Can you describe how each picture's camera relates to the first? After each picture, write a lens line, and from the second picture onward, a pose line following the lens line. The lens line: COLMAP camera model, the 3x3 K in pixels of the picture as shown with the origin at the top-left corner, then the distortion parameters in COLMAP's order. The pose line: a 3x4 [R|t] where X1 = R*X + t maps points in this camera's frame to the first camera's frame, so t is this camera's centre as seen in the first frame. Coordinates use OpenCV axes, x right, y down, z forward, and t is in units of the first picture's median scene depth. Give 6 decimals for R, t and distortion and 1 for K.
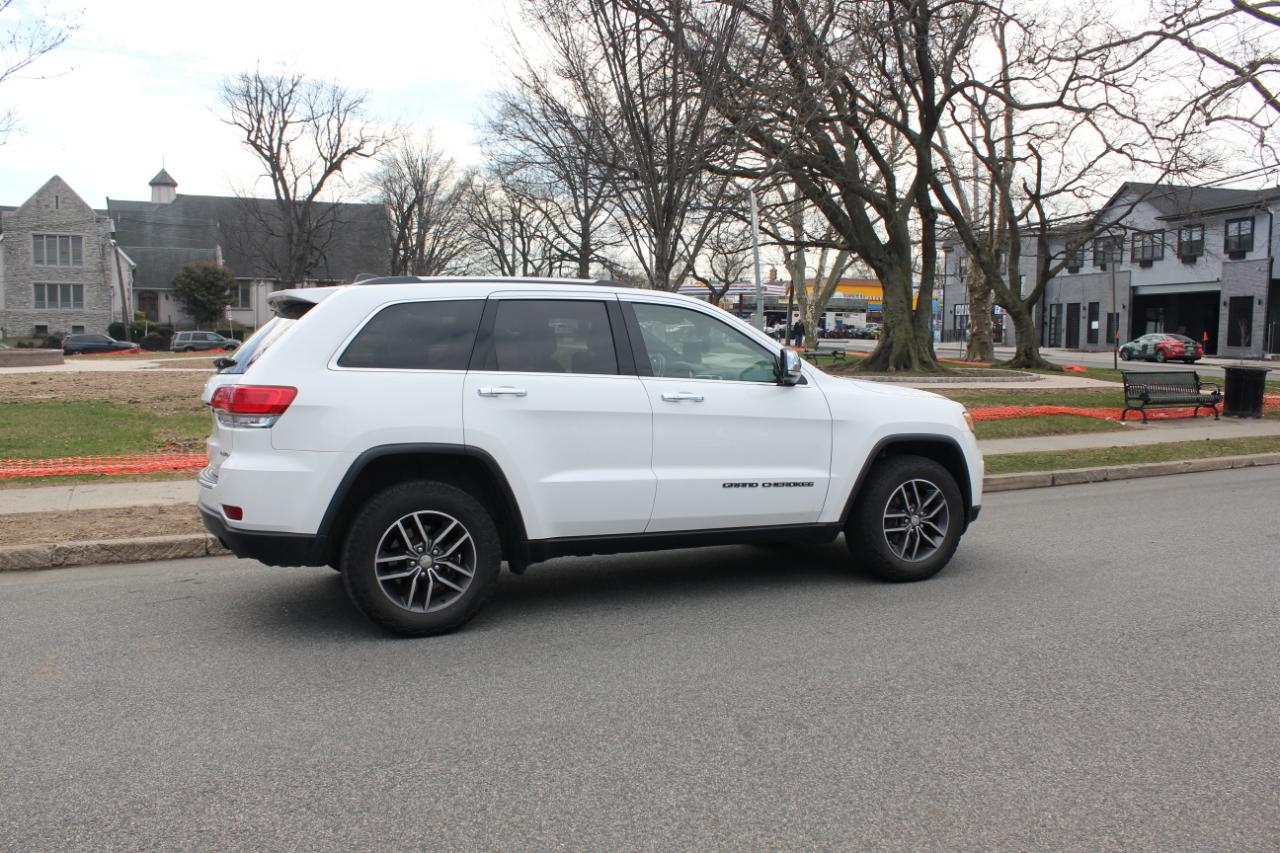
lens RADIAL K [[1085.7, 0, 652.1], [0, 1085.7, 430.1], [0, 0, 1]] dist [-0.172041, 0.156790]
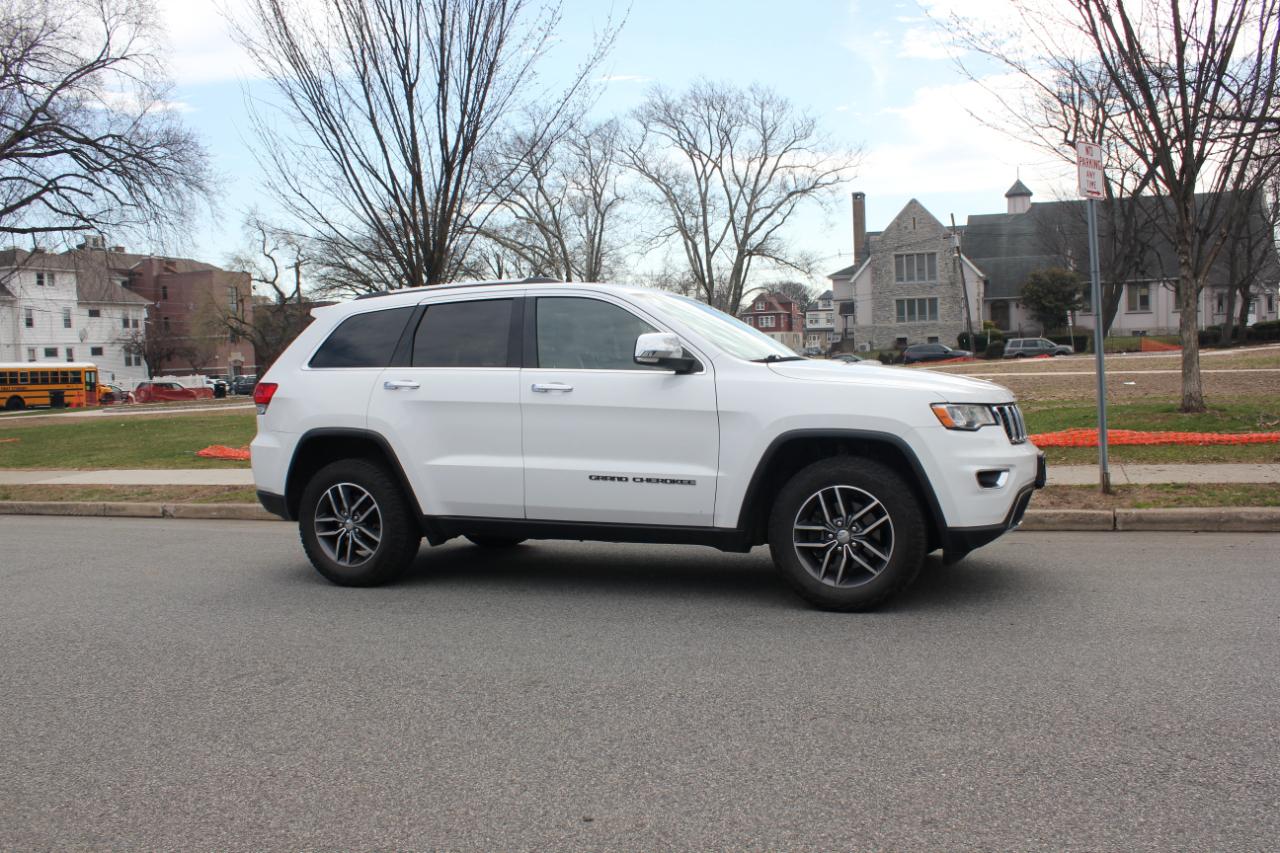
lens RADIAL K [[1104.0, 0, 640.4], [0, 1104.0, 422.7], [0, 0, 1]] dist [-0.162559, 0.140178]
pose [[0.676185, 0.008147, -0.736686, 0.142267], [-0.019217, 0.999794, -0.006581, 0.001290], [0.736481, 0.018607, 0.676202, 0.062337]]
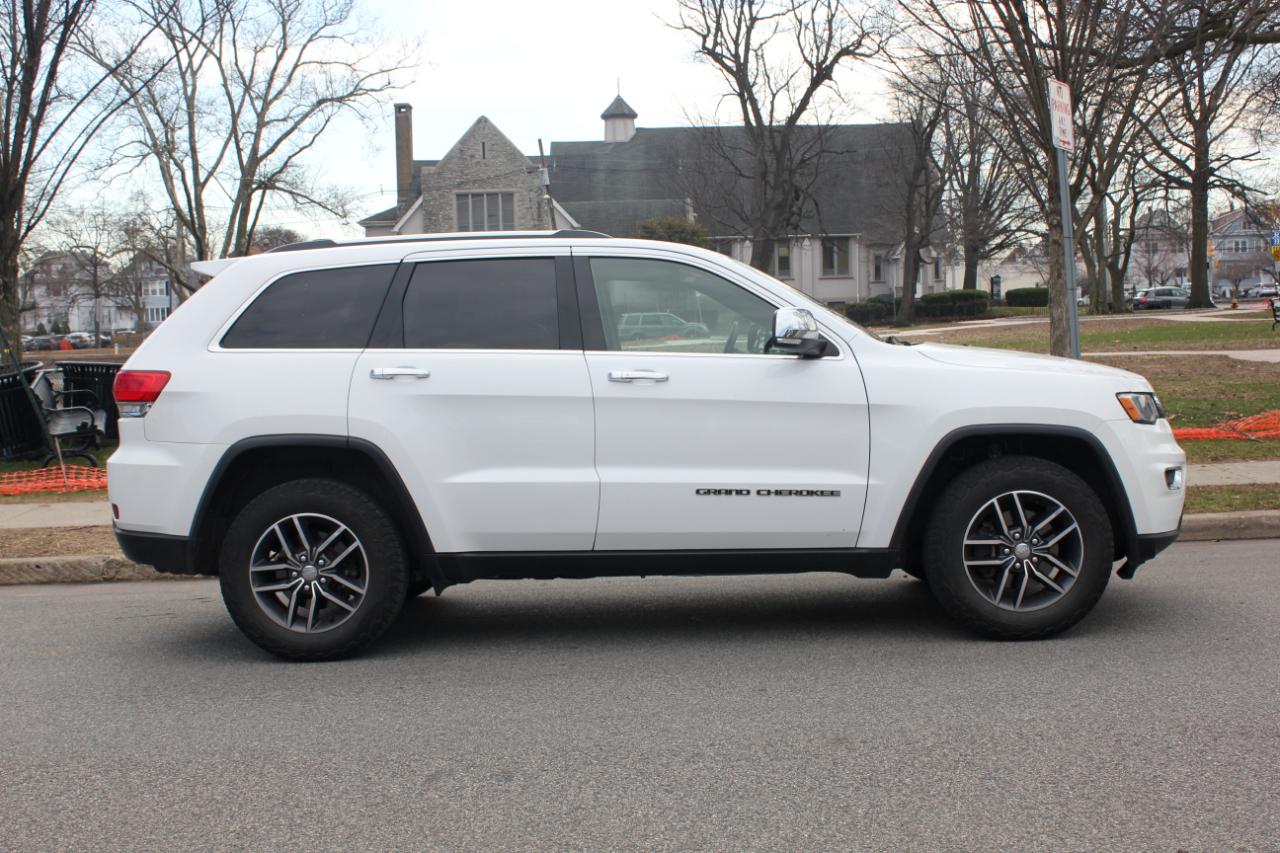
lens RADIAL K [[1583.9, 0, 637.1], [0, 1583.9, 430.7], [0, 0, 1]] dist [-0.108789, 0.187399]
pose [[0.898712, -0.004531, -0.438516, 0.088316], [-0.000339, 0.999939, -0.011028, 0.003531], [0.438539, 0.010059, 0.898656, -0.001963]]
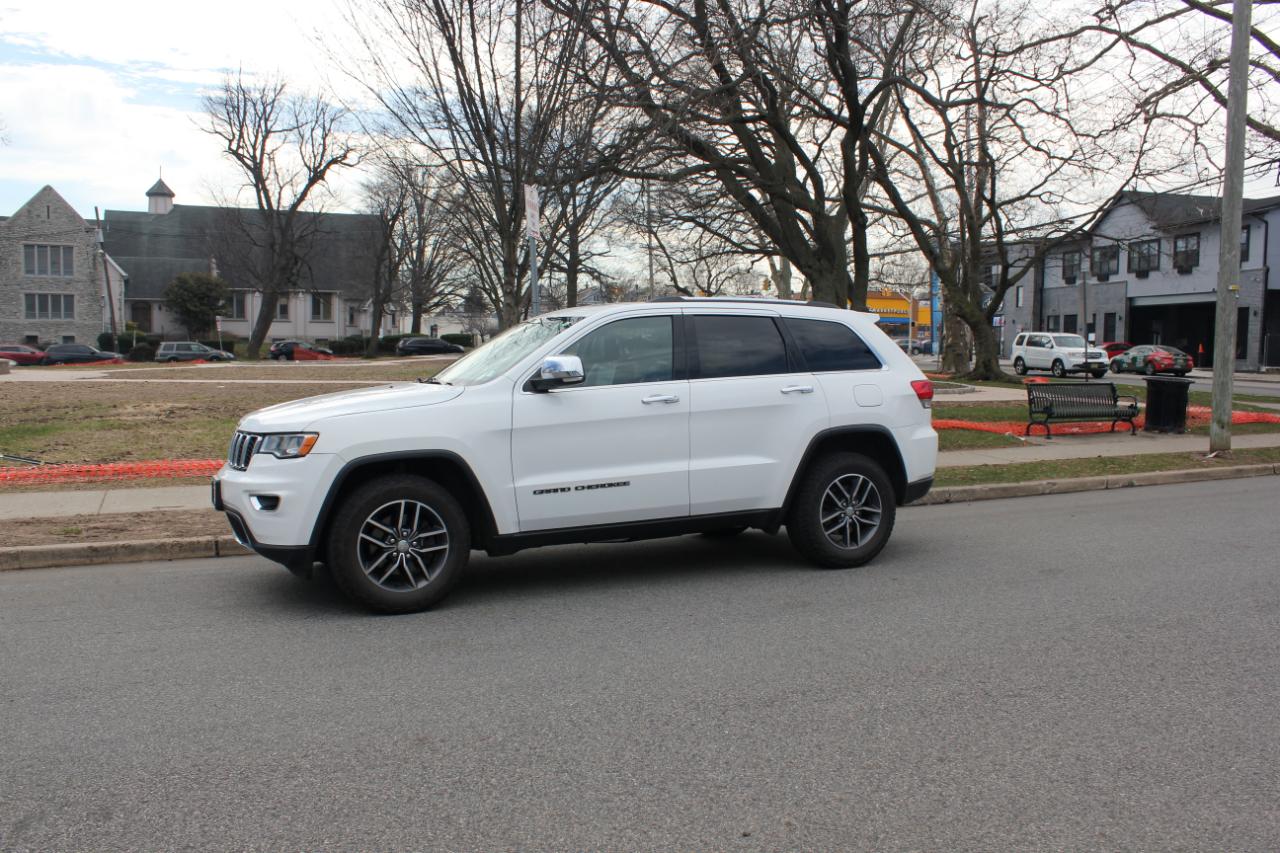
lens RADIAL K [[1088.1, 0, 658.4], [0, 1088.1, 428.8], [0, 0, 1]] dist [-0.165846, 0.149982]
pose [[0.999813, 0.003545, -0.019028, 0.067666], [-0.003793, 0.999908, -0.013028, -0.000854], [0.018980, 0.013097, 0.999734, 0.026162]]
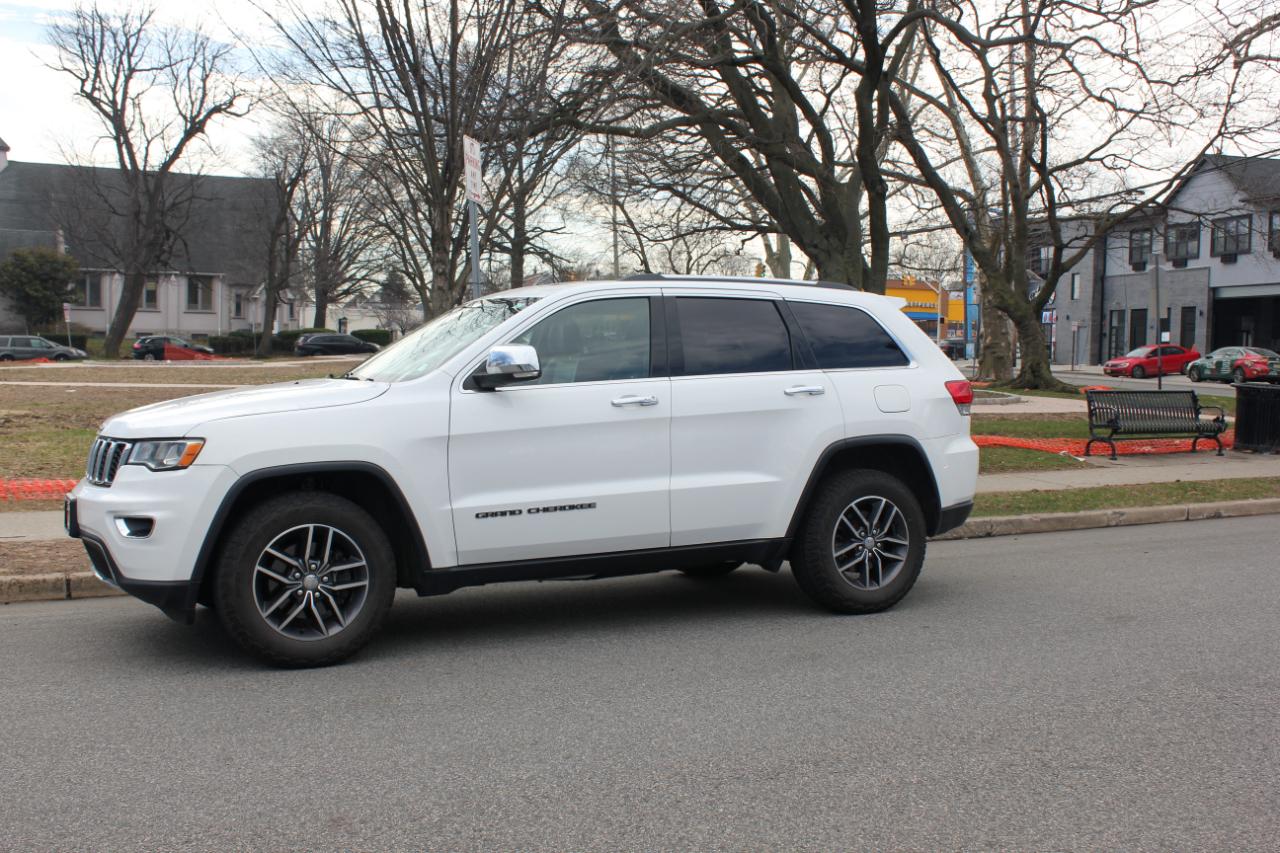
lens RADIAL K [[1359.8, 0, 661.2], [0, 1359.8, 427.6], [0, 0, 1]] dist [-0.125958, 0.153284]
pose [[0.999930, 0.008036, 0.008641, 0.066501], [-0.007771, 0.999514, -0.030196, 0.001010], [-0.008879, 0.030126, 0.999507, 0.025790]]
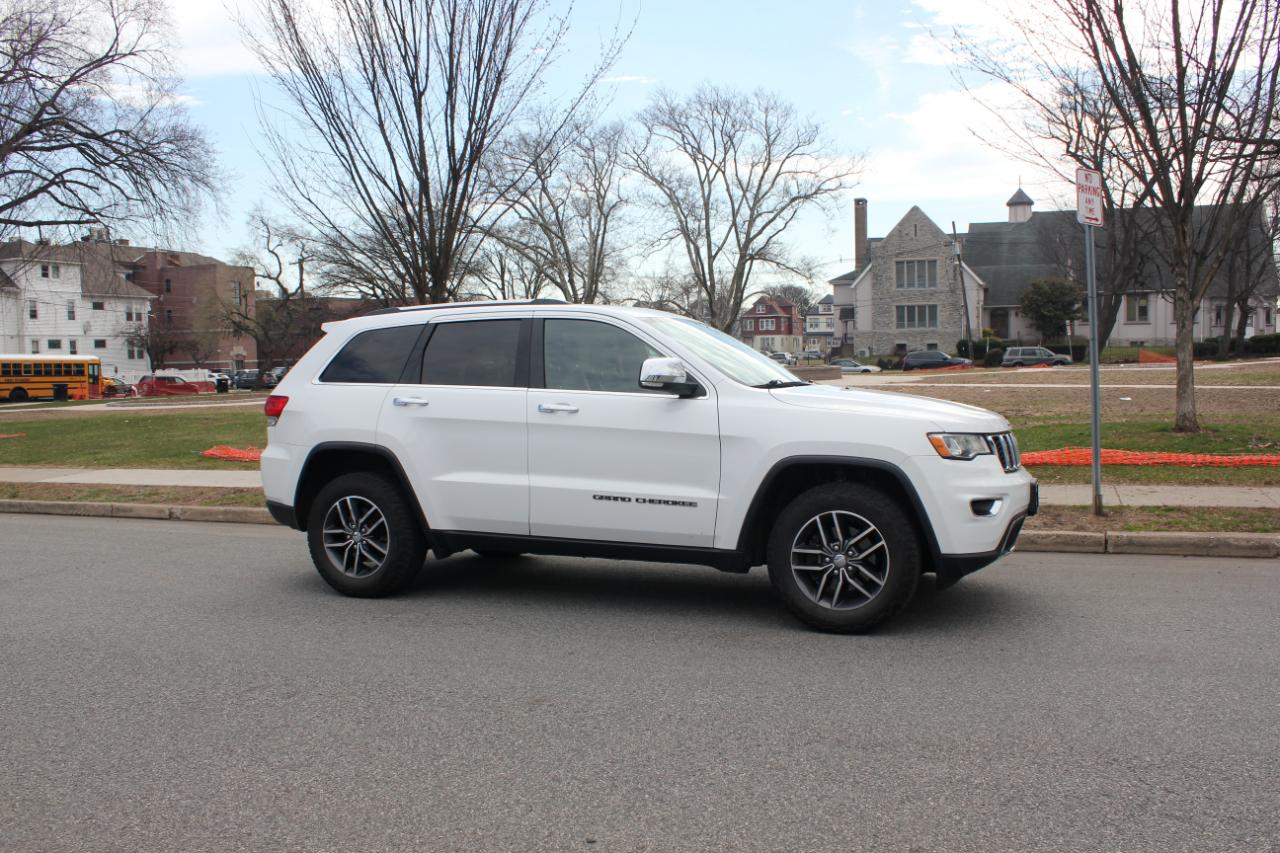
lens RADIAL K [[1099.8, 0, 640.4], [0, 1099.8, 427.8], [0, 0, 1]] dist [-0.162731, 0.140781]
pose [[0.676655, 0.023657, -0.735920, 0.144309], [-0.036663, 0.999326, -0.001585, -0.002190], [0.735387, 0.028053, 0.677067, 0.059299]]
